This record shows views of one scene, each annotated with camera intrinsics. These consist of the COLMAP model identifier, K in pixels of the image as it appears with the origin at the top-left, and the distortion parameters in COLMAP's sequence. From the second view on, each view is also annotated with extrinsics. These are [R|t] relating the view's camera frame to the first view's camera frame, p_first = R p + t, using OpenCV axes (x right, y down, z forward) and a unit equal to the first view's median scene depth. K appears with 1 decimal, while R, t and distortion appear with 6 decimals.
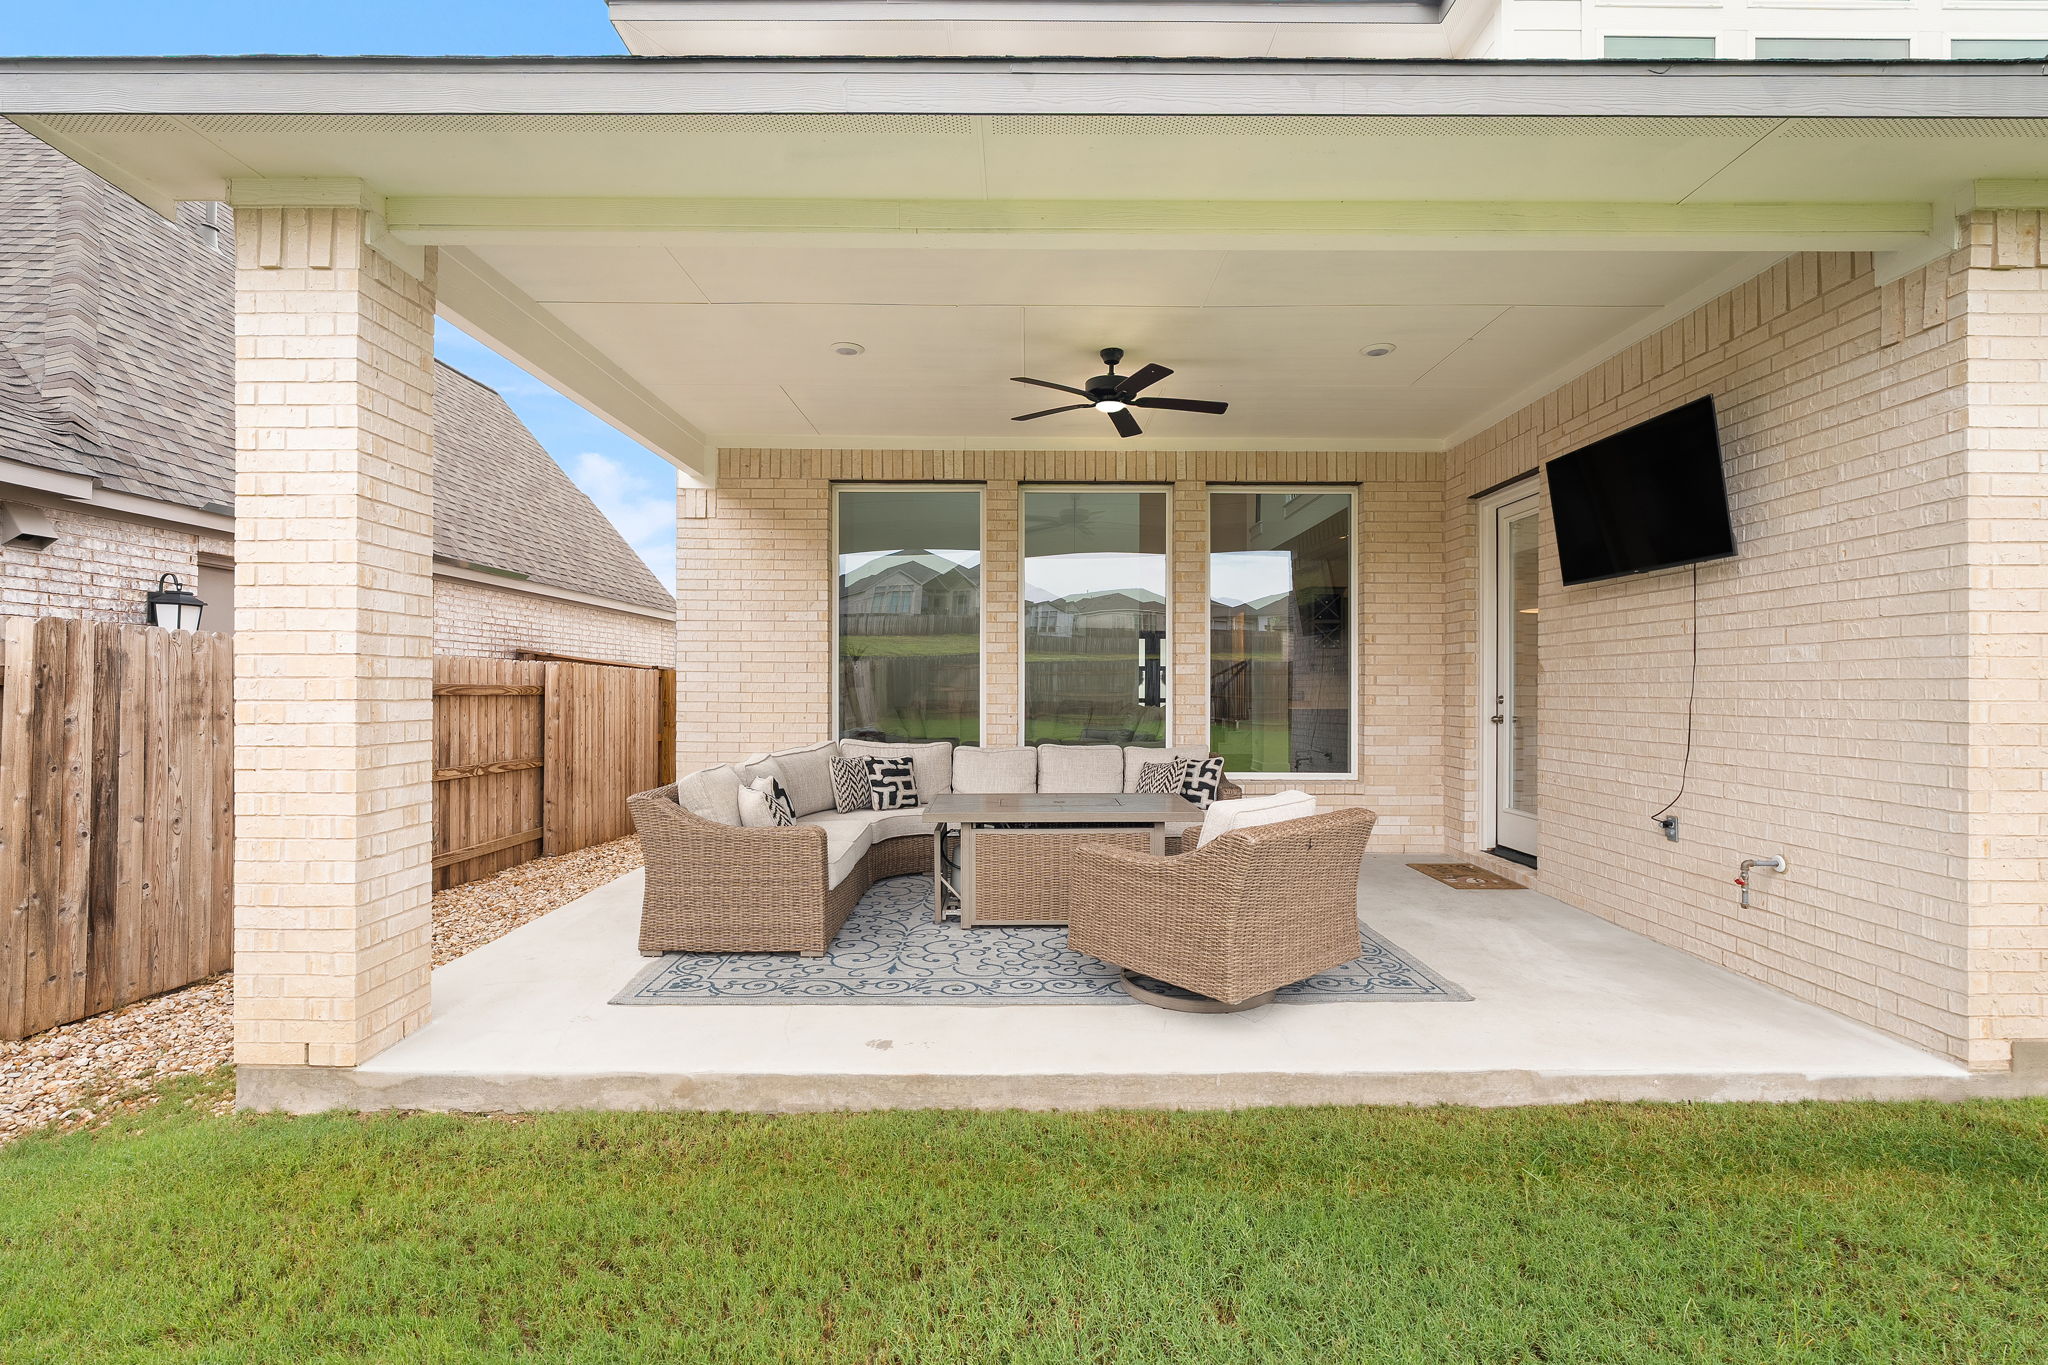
lens RADIAL K [[924.6, 0, 1027.7], [0, 924.6, 687.8], [0, 0, 1]] dist [-0.004082, 0.001892]
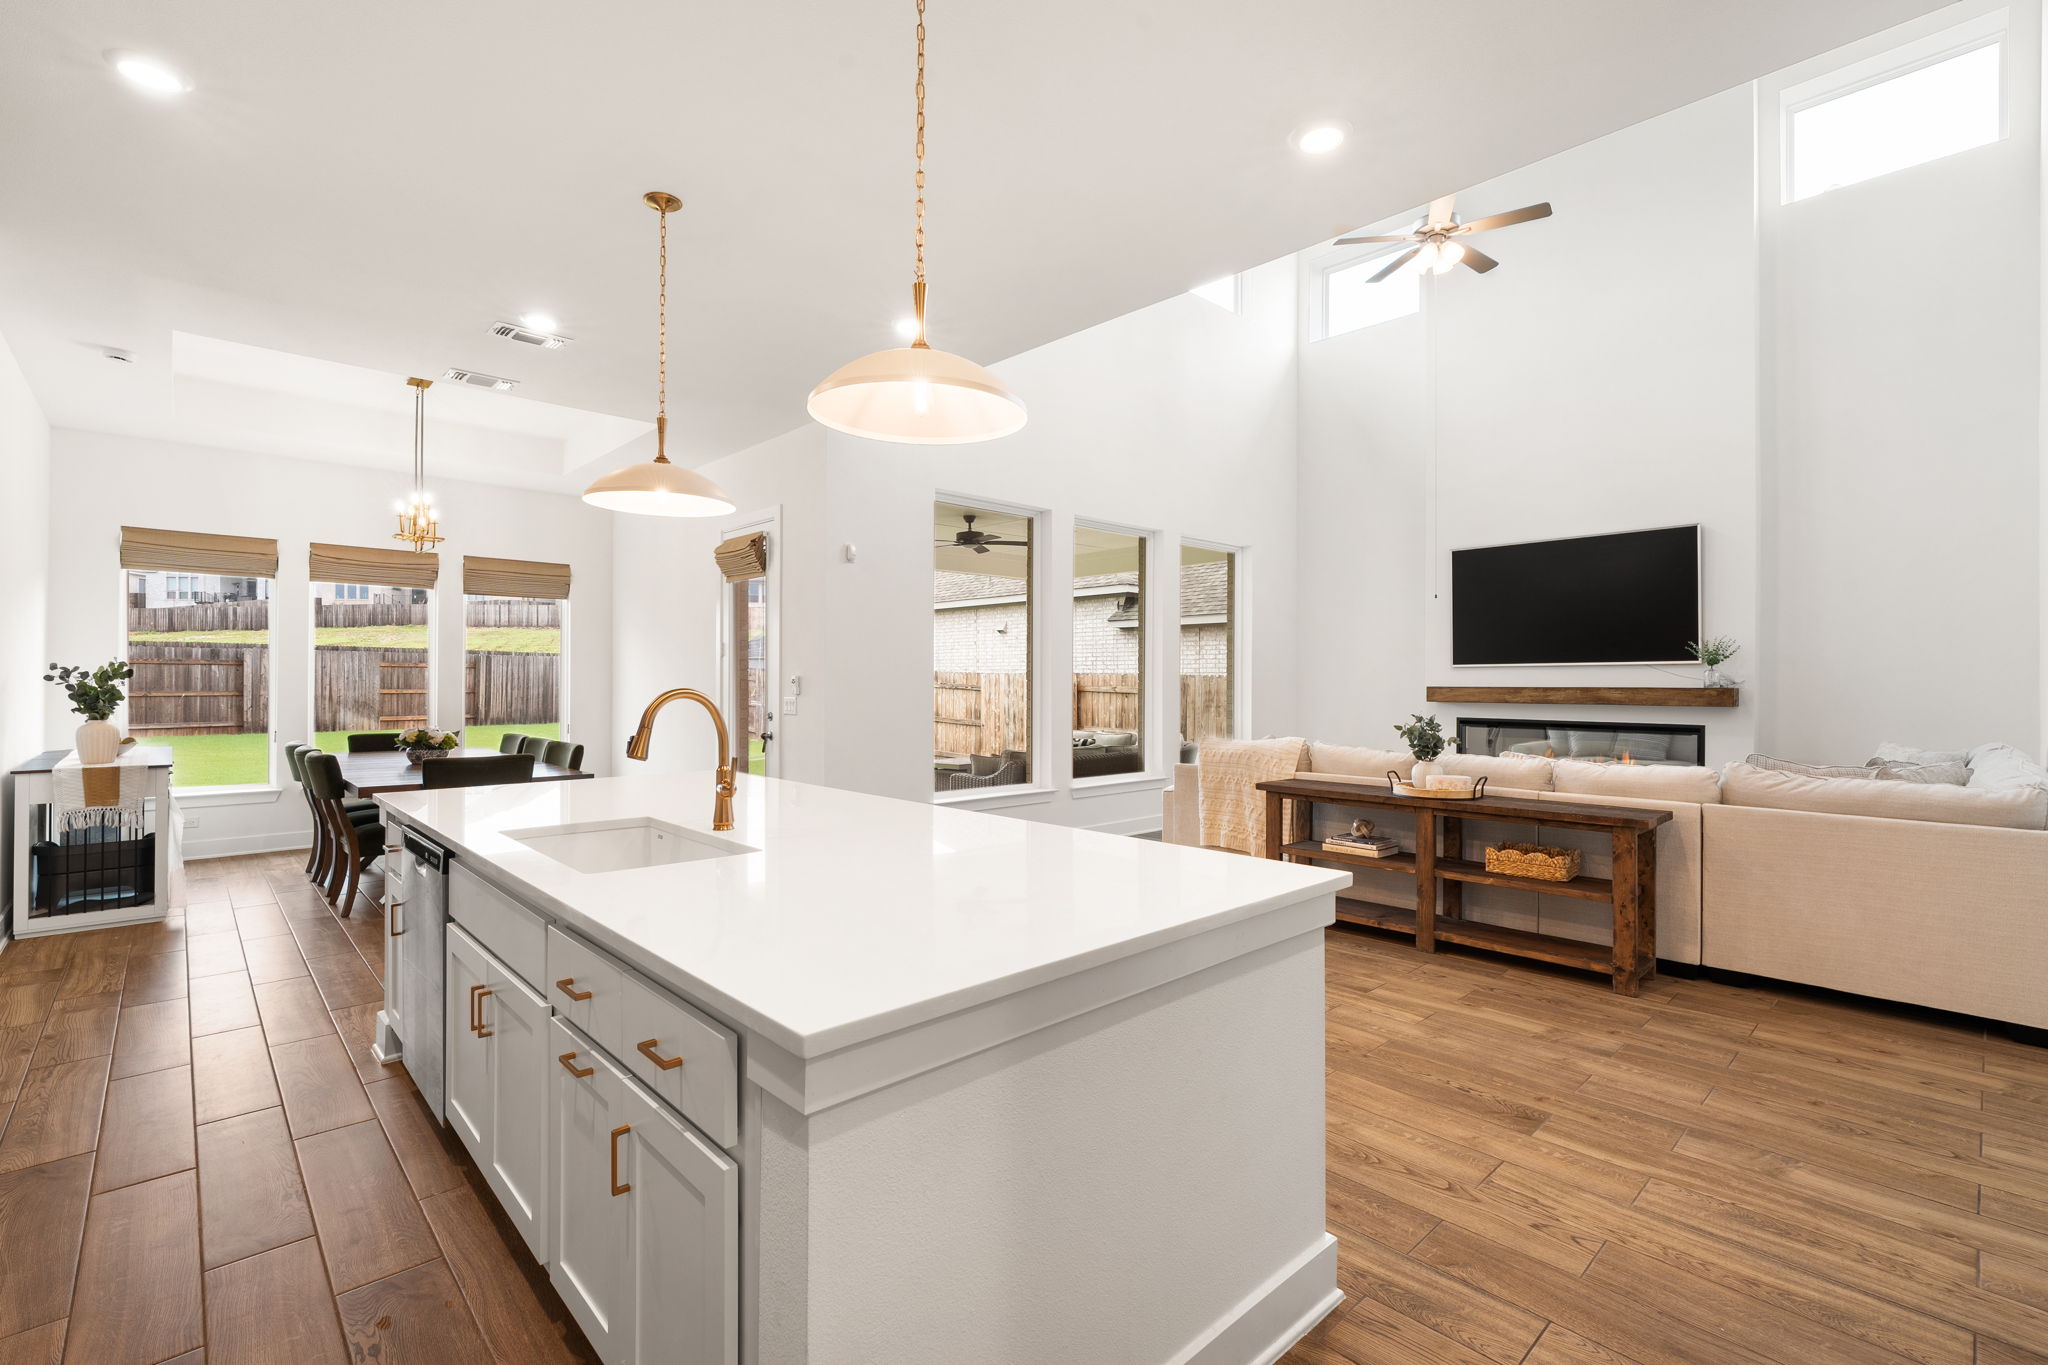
lens RADIAL K [[924.6, 0, 1011.0], [0, 924.6, 658.3], [0, 0, 1]] dist [-0.004082, 0.001892]
pose [[-0.740866, -0.023369, -0.671246, 1.510661], [-0.004792, 0.999553, -0.029511, -0.030151], [0.671636, -0.018647, -0.740647, 2.880702]]
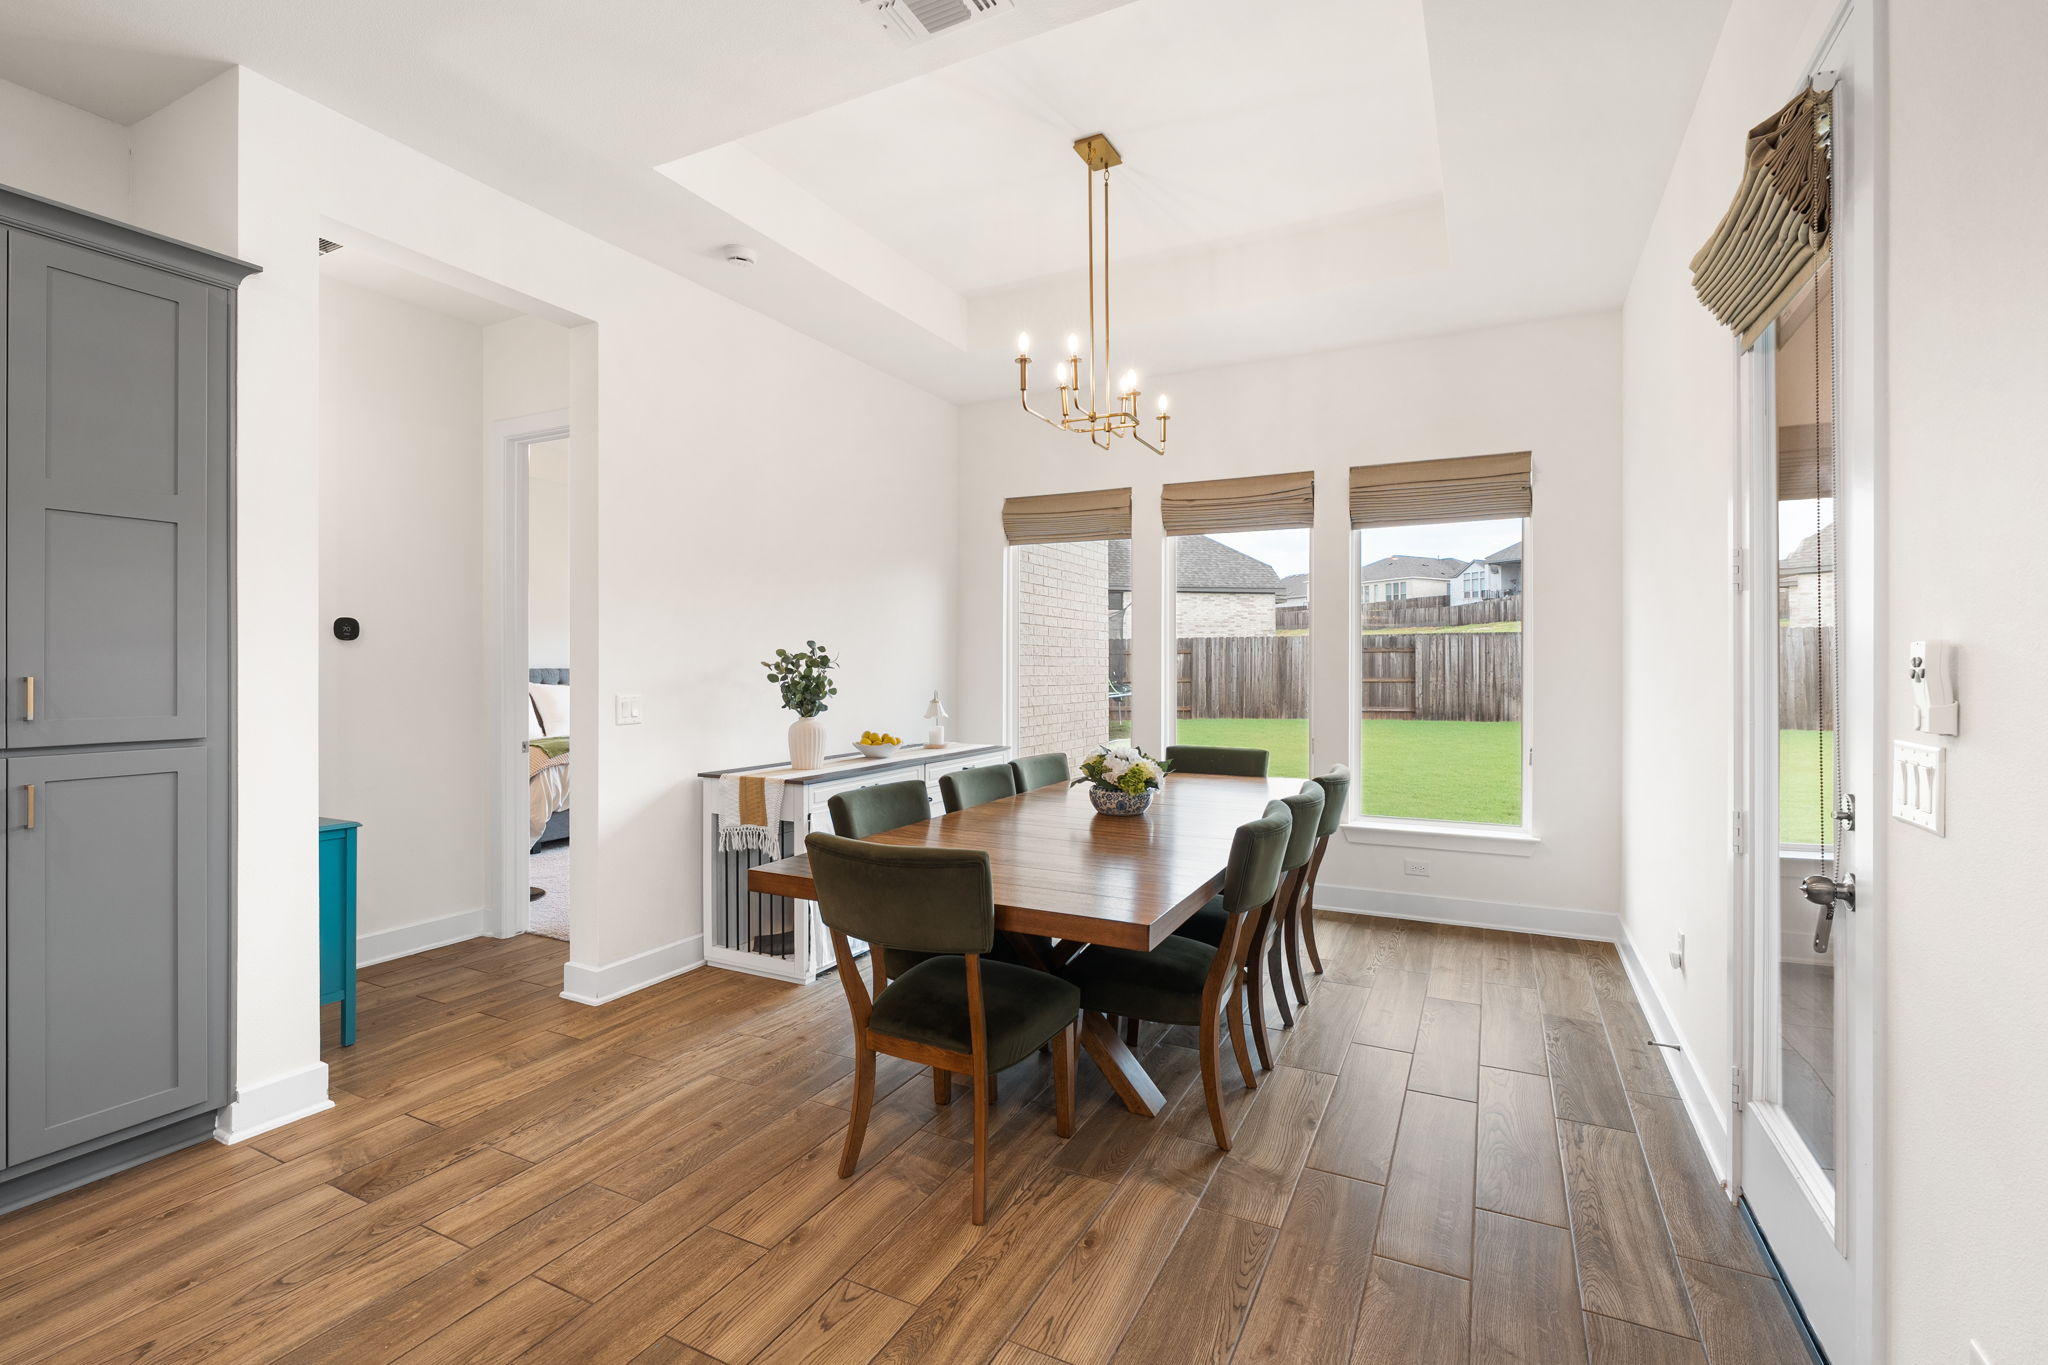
lens RADIAL K [[924.6, 0, 1026.3], [0, 924.6, 669.7], [0, 0, 1]] dist [-0.004082, 0.001892]
pose [[-0.891859, -0.005703, 0.452278, 0.920503], [-0.004340, 0.999982, 0.004051, -0.035058], [-0.452294, 0.001650, -0.891868, 1.974696]]
